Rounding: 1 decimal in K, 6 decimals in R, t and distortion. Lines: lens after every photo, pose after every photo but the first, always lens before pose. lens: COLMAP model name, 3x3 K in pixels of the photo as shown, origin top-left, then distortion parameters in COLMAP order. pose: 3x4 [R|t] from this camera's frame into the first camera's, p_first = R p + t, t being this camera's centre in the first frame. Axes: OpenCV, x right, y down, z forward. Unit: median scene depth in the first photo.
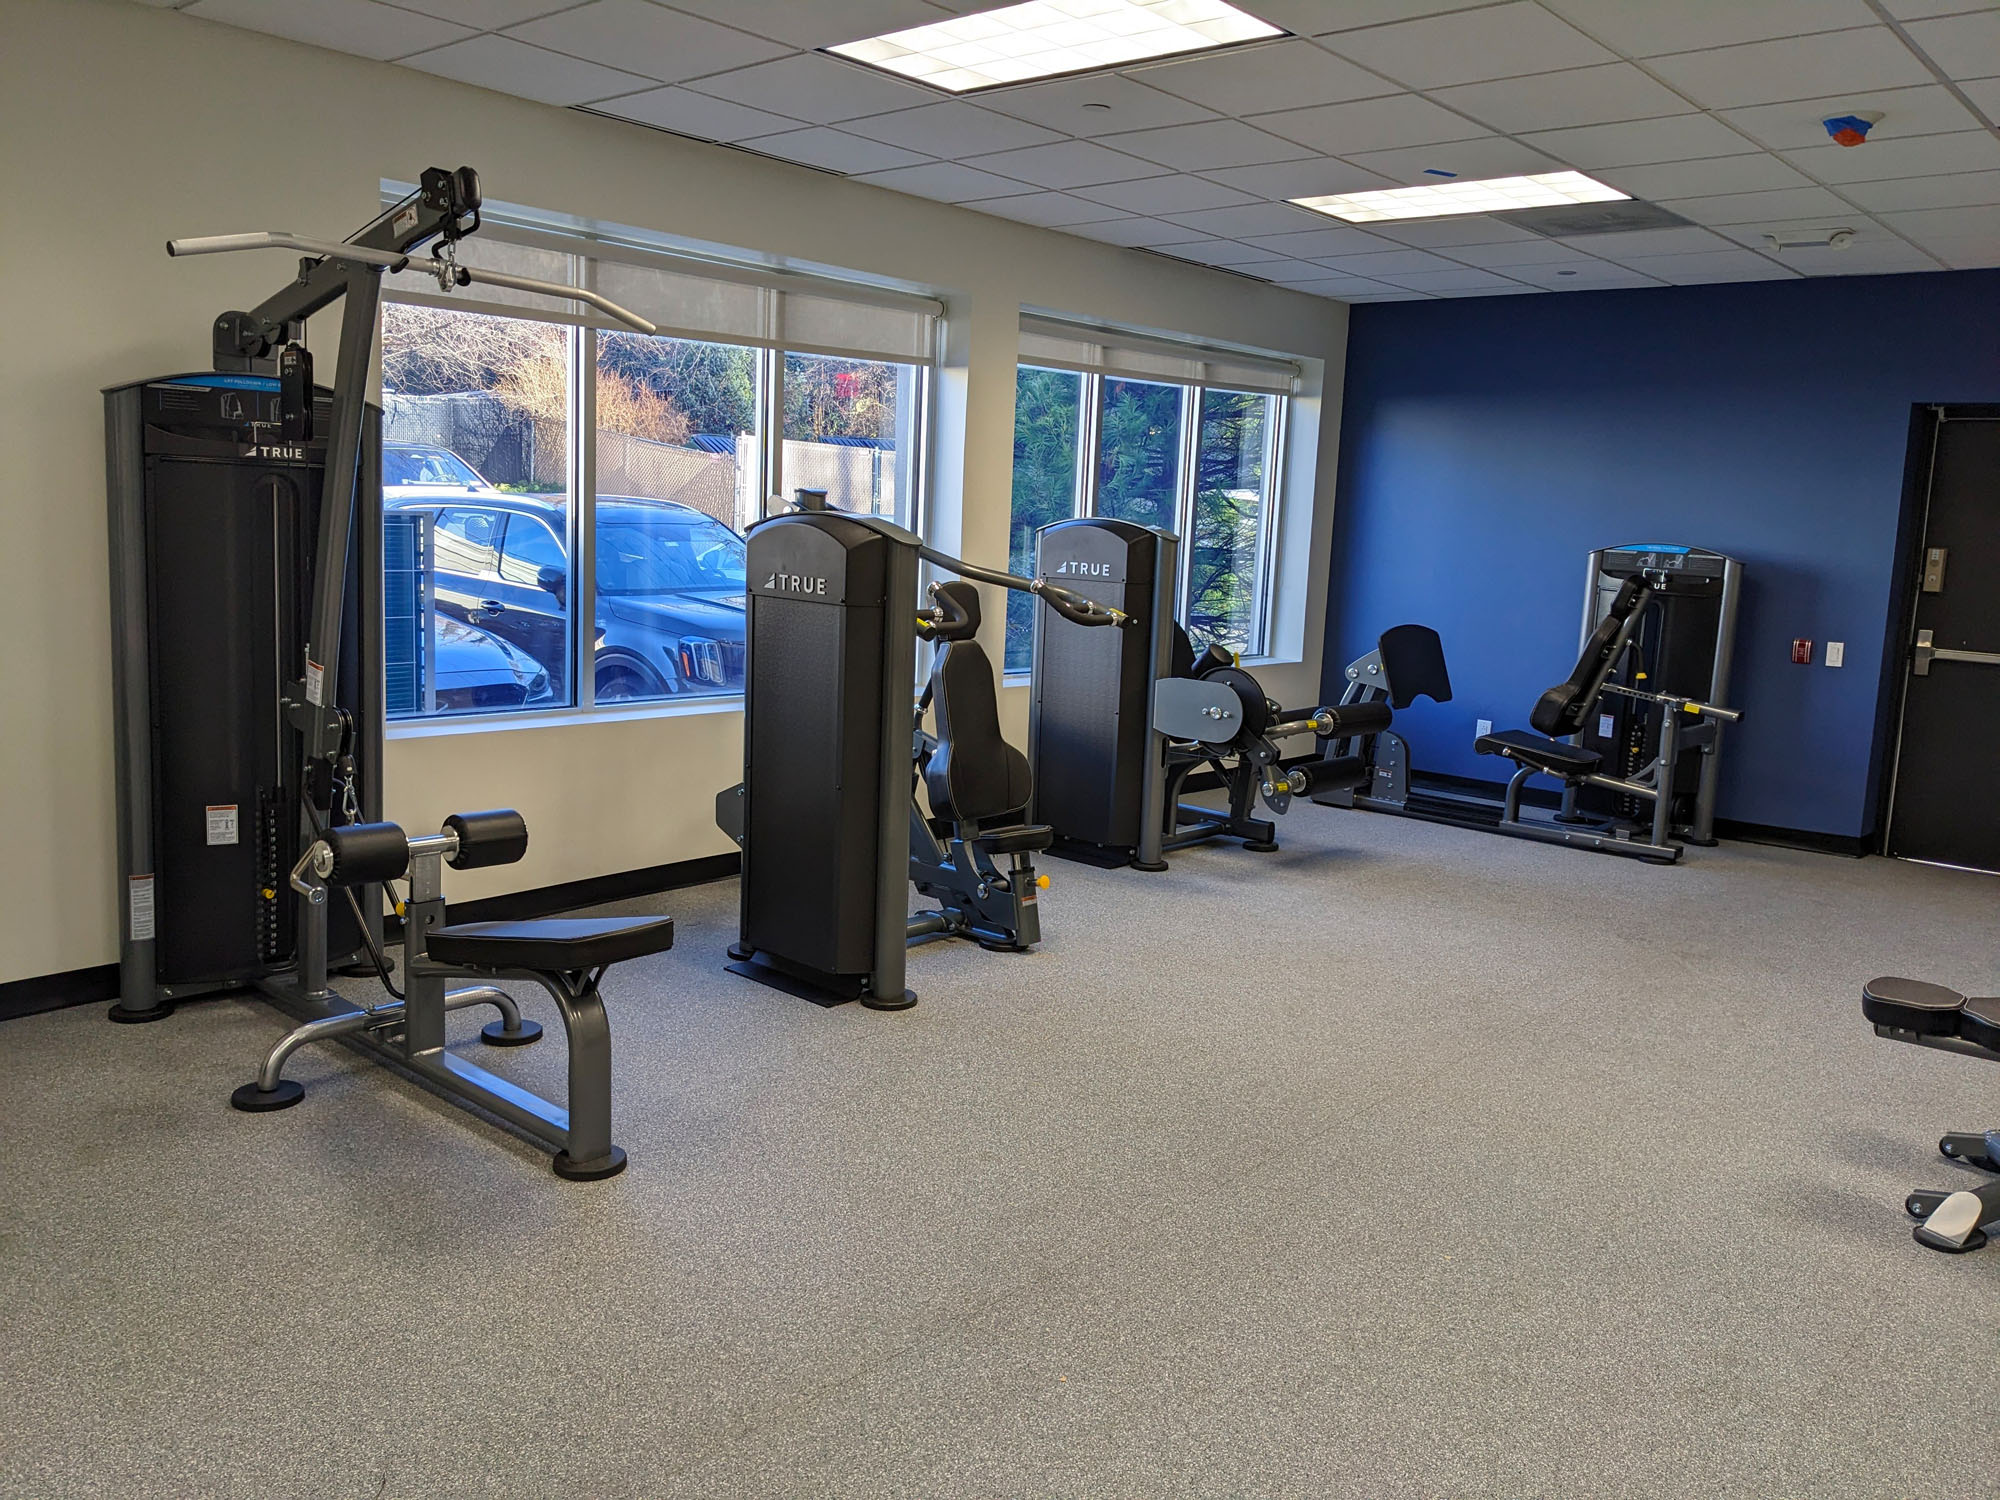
lens RADIAL K [[1707.2, 0, 999.7], [0, 1707.2, 802.4], [0, 0, 1]] dist [0.009957, 0.051321]
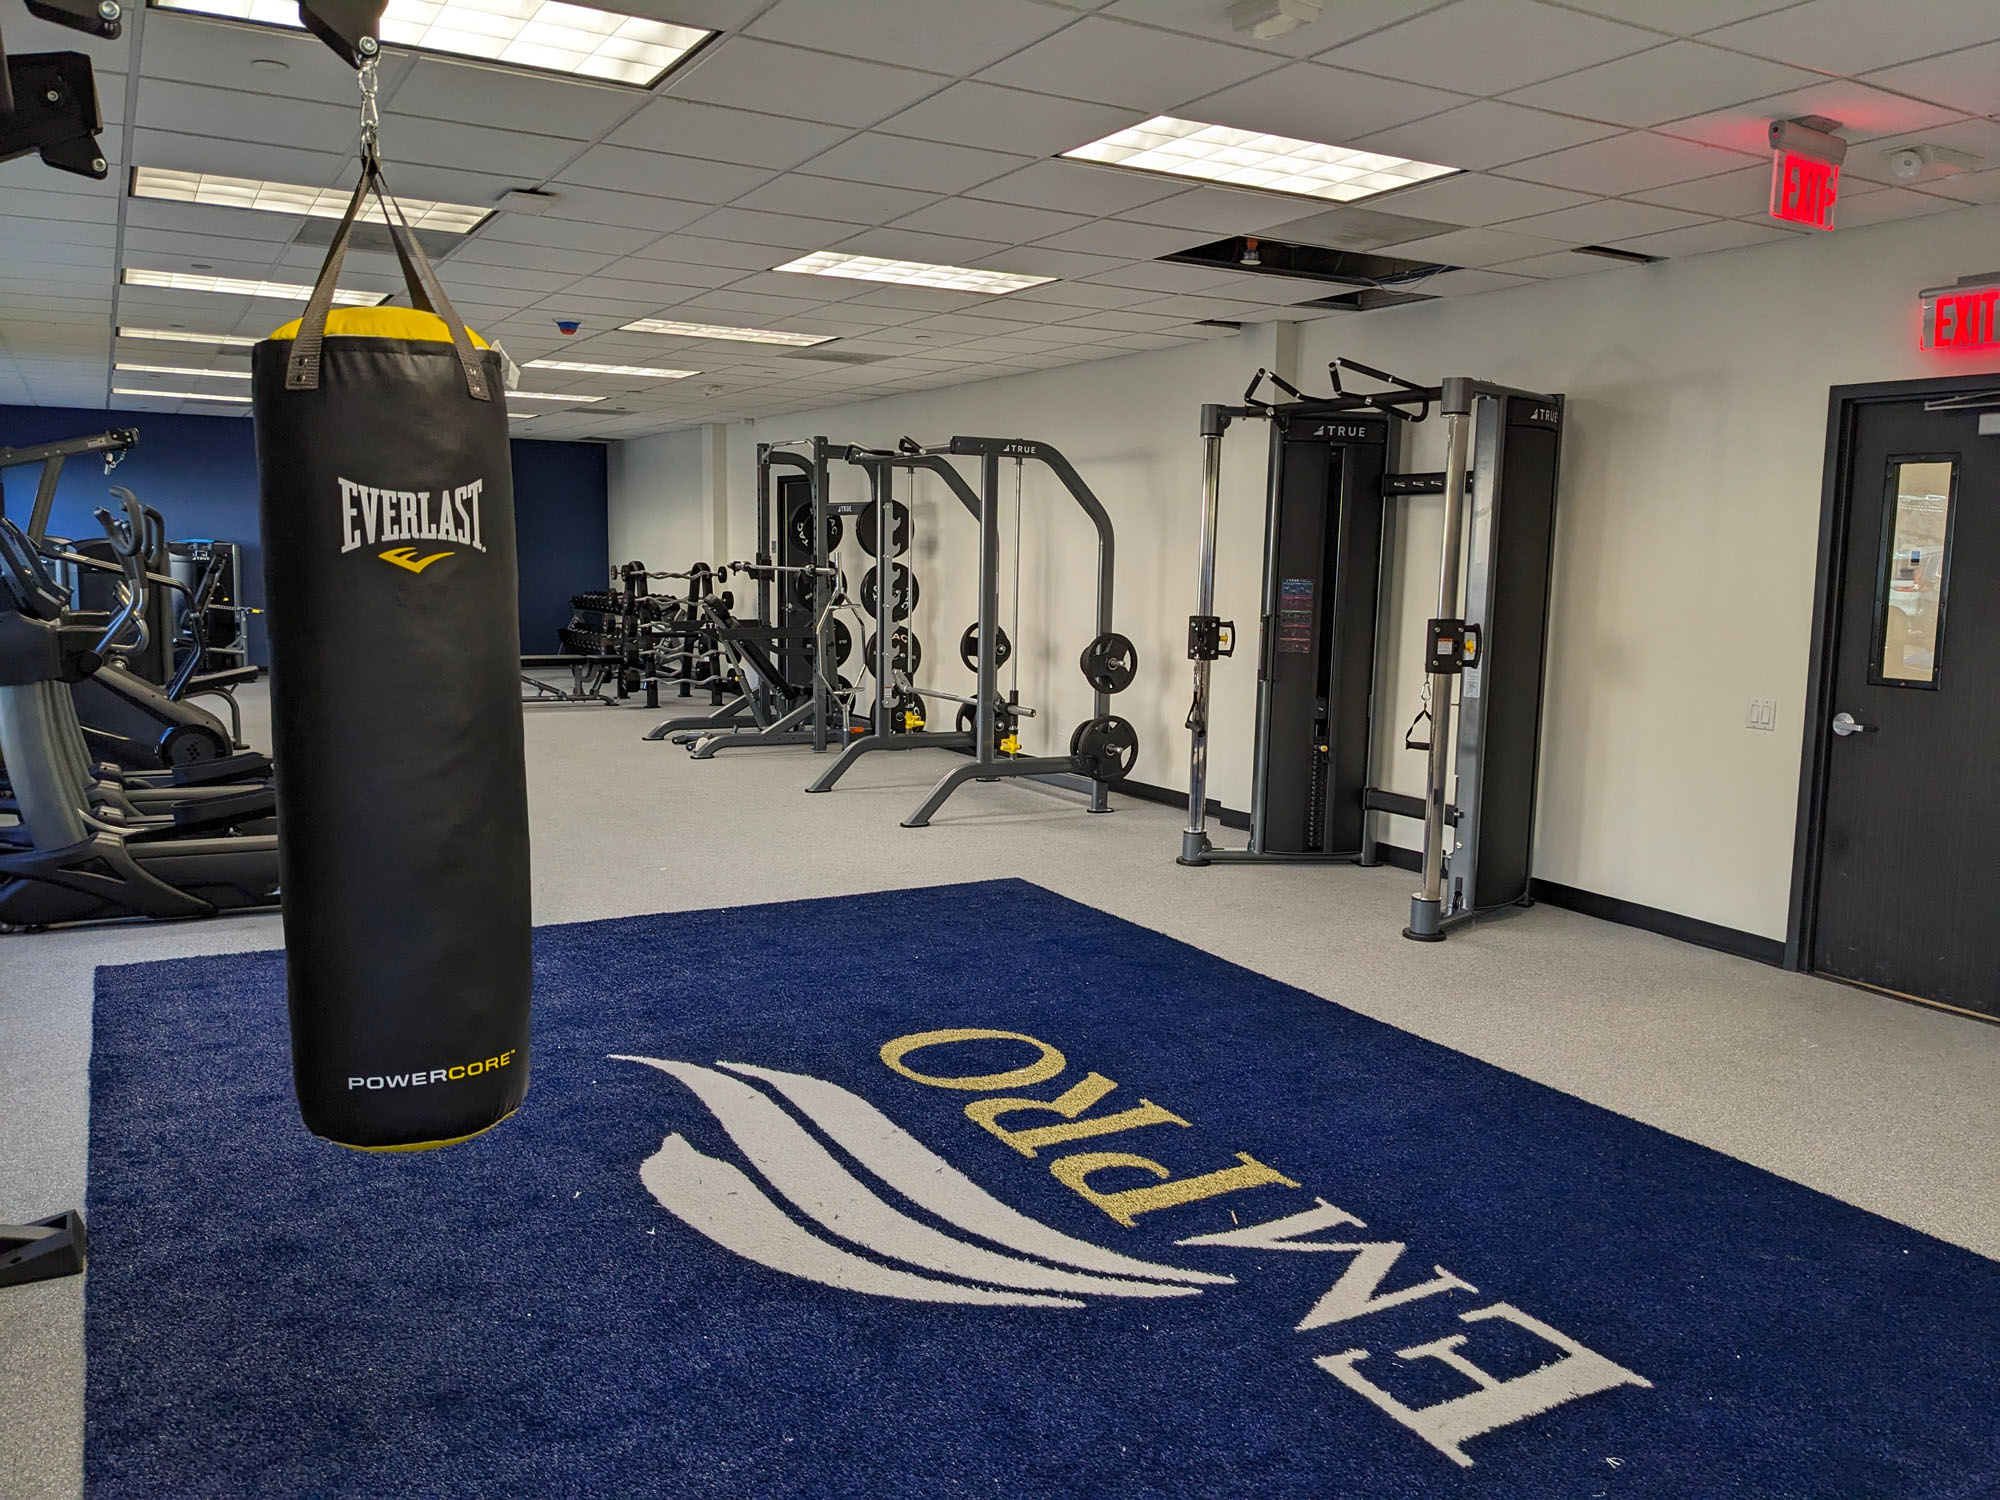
lens RADIAL K [[1569.6, 0, 1027.6], [0, 1569.6, 743.6], [0, 0, 1]] dist [0.049573, -0.074752]
pose [[0.307709, -0.144872, 0.940387, -1.181505], [0.146599, 0.983758, 0.103584, 0.046075], [-0.940119, 0.105986, 0.323949, -0.565744]]
